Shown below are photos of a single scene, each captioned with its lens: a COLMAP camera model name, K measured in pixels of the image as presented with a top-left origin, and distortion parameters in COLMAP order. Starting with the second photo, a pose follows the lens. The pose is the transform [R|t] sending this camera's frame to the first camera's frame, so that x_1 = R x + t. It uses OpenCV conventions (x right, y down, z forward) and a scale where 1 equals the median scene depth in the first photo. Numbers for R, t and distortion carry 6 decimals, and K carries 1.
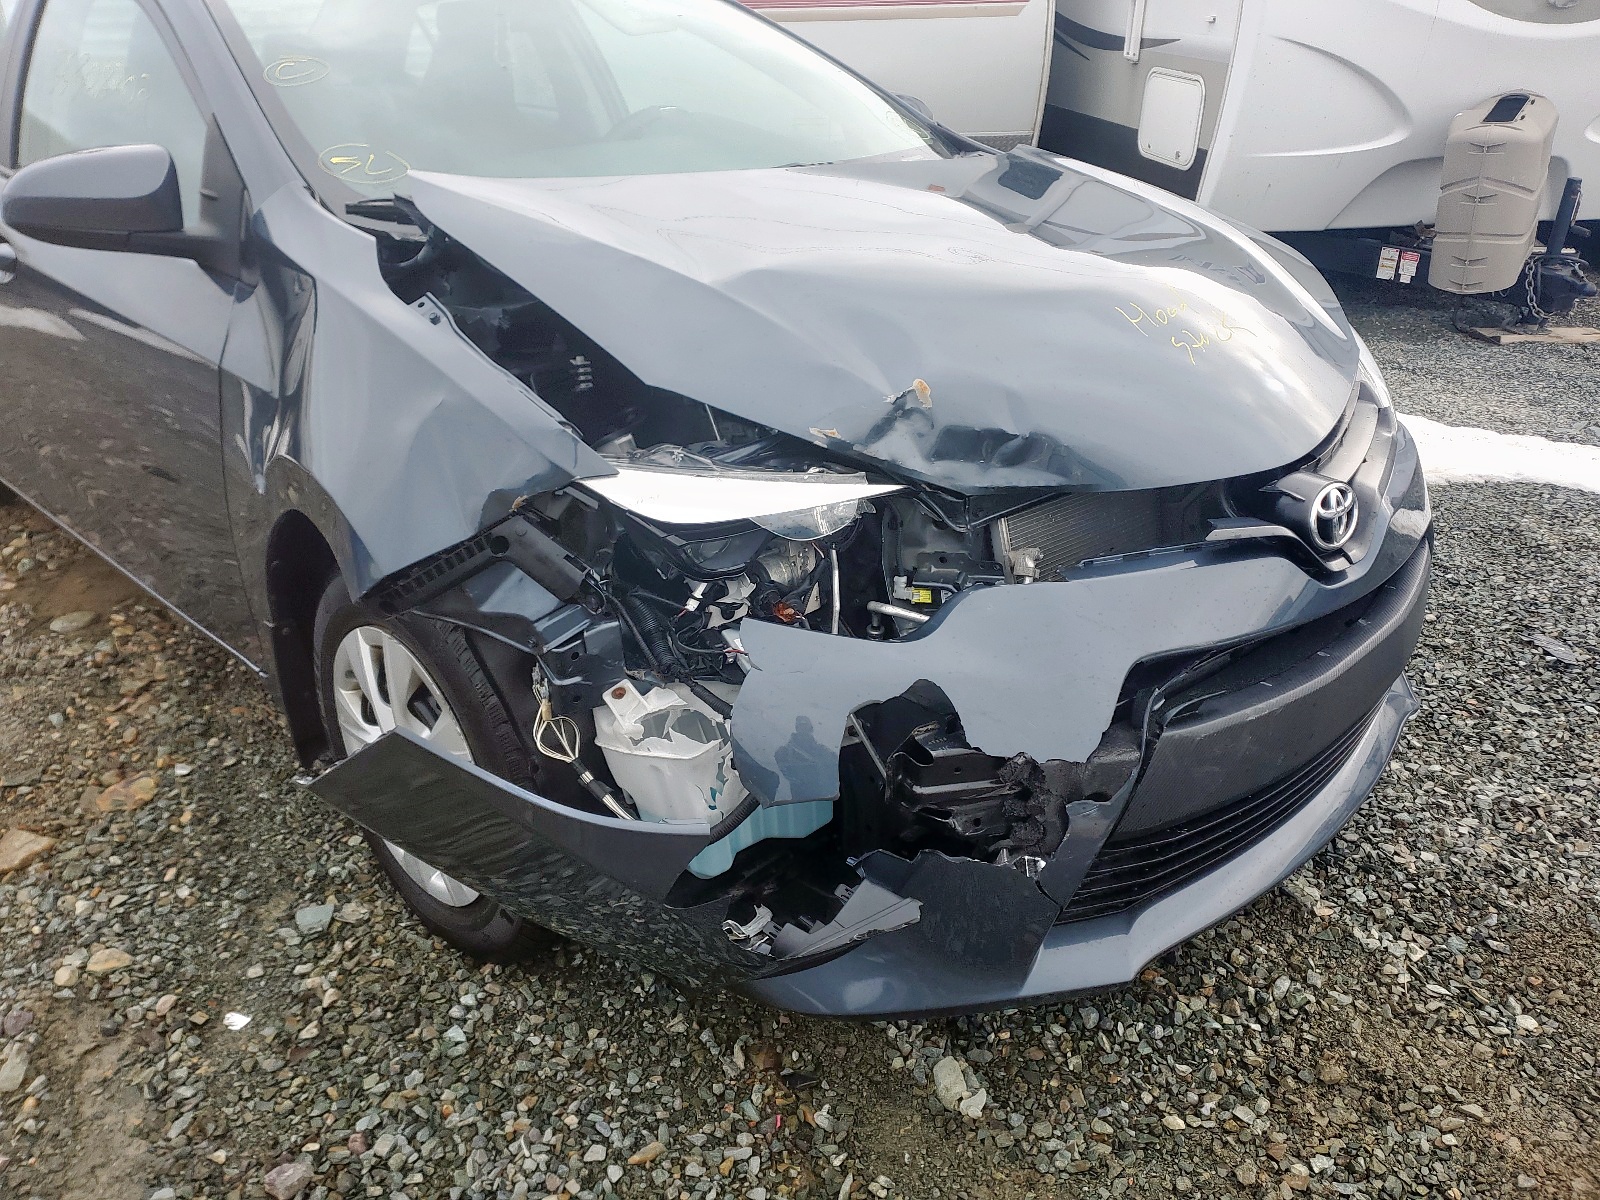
lens RADIAL K [[1399.0, 0, 800.0], [0, 1399.0, 600.0], [0, 0, 1]] dist [0.033294, -0.017050]
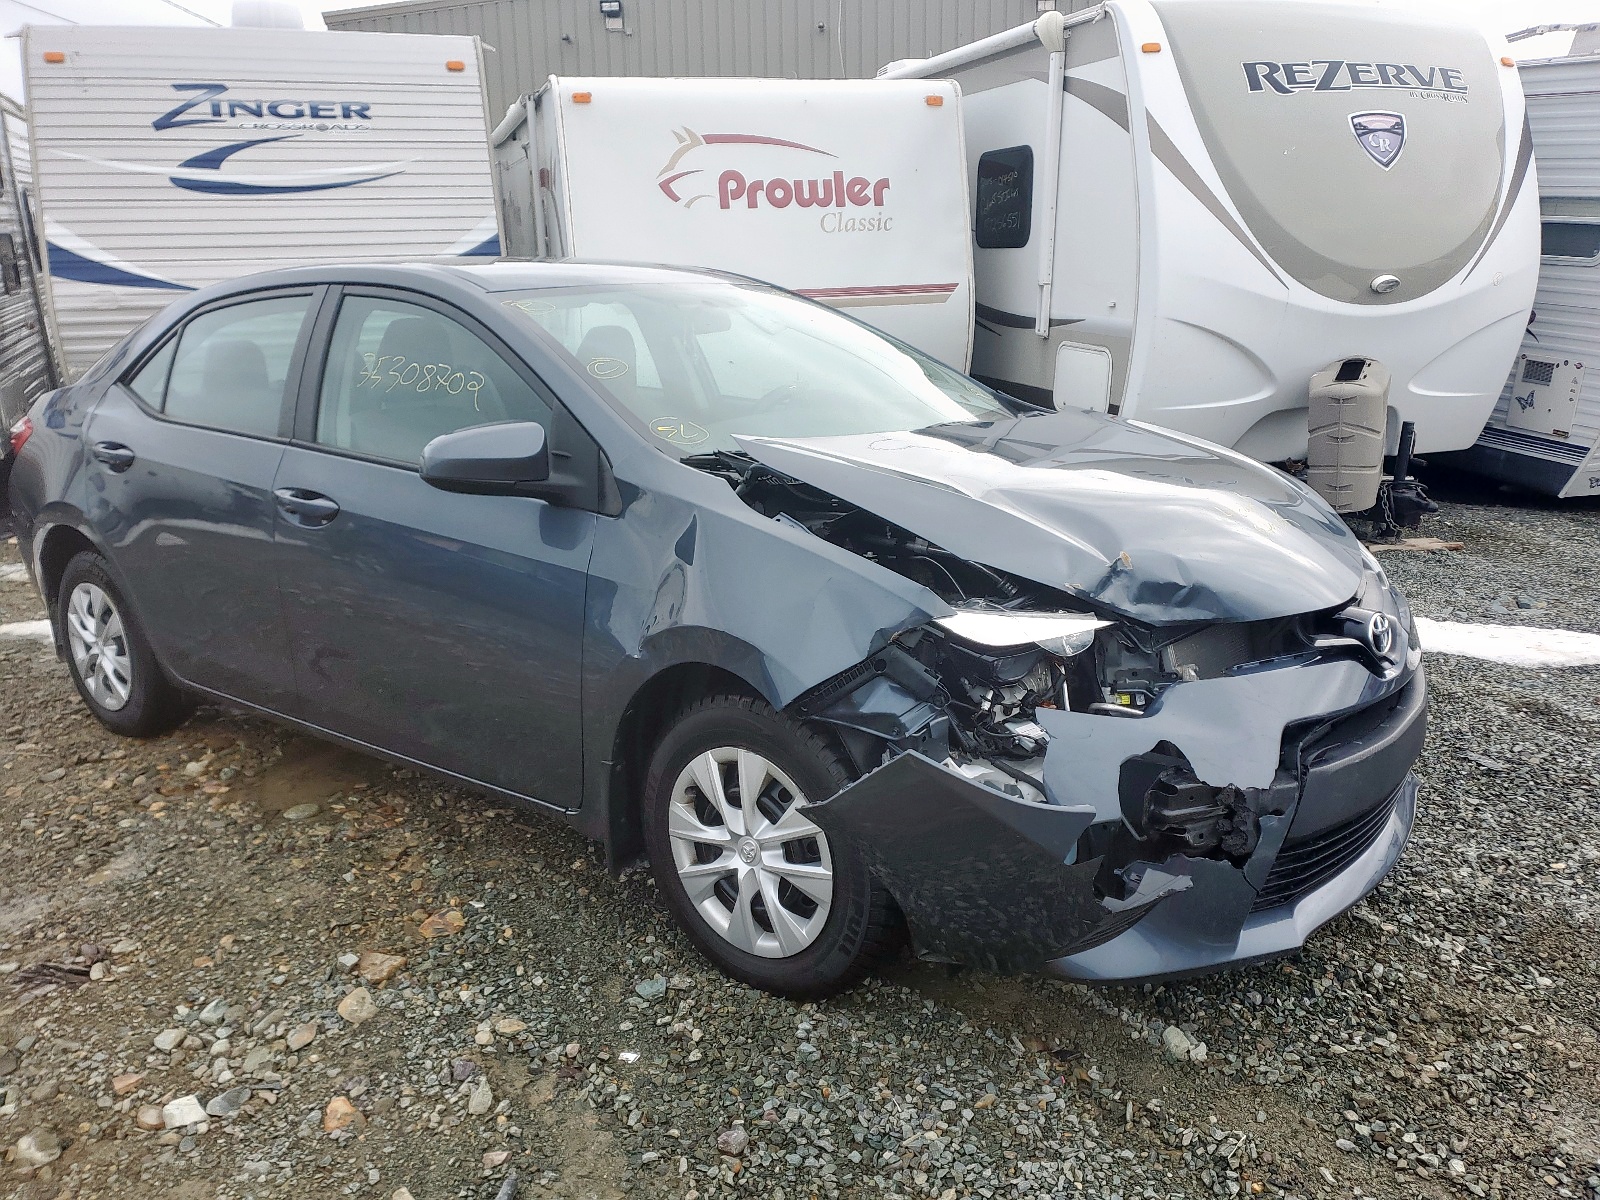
lens RADIAL K [[1462.8, 0, 800.0], [0, 1462.8, 600.0], [0, 0, 1]] dist [0.035160, 0.008620]
pose [[0.990090, -0.039333, 0.134812, -0.442148], [0.063175, 0.982103, -0.177432, 0.143436], [-0.125421, 0.184191, 0.974856, -0.465186]]
